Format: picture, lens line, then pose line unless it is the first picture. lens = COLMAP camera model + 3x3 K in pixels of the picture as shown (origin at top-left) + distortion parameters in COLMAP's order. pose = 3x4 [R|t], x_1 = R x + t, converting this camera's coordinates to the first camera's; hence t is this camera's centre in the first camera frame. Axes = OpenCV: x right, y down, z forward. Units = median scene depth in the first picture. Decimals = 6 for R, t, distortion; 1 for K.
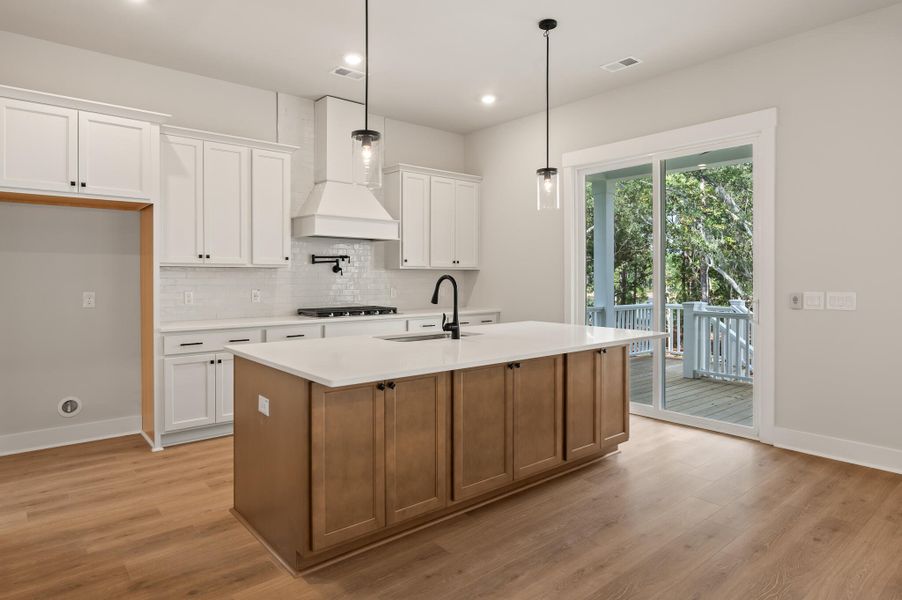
lens RADIAL K [[529.4, 0, 457.2], [0, 529.4, 280.8], [0, 0, 1]] dist [-0.002670, -0.000835]
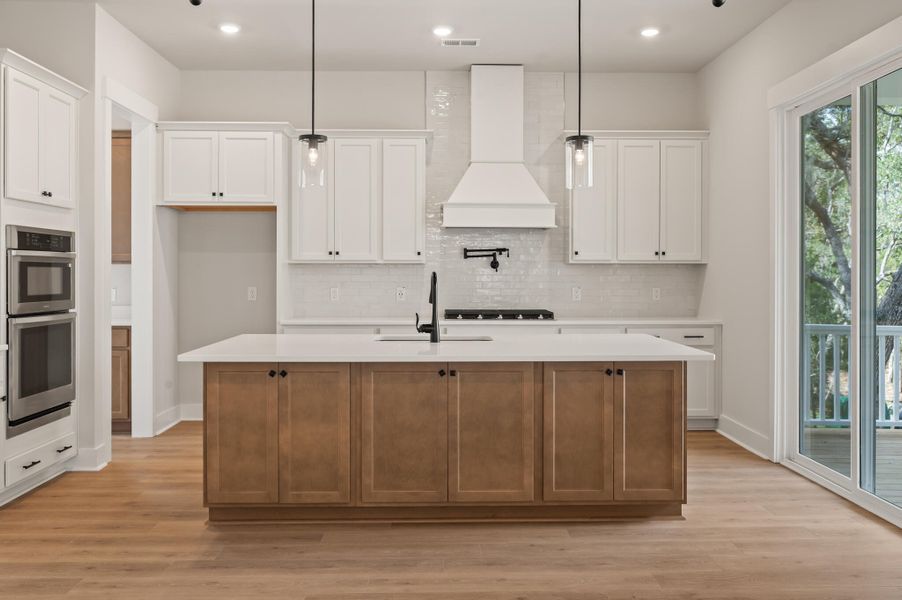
lens RADIAL K [[780.5, 0, 451.6], [0, 780.5, 272.2], [0, 0, 1]] dist [0.003869, -0.003587]
pose [[0.777321, 0.000663, -0.629104, 0.717528], [-0.005824, 0.999964, -0.006142, -0.002056], [0.629077, 0.008438, 0.777297, -0.018628]]
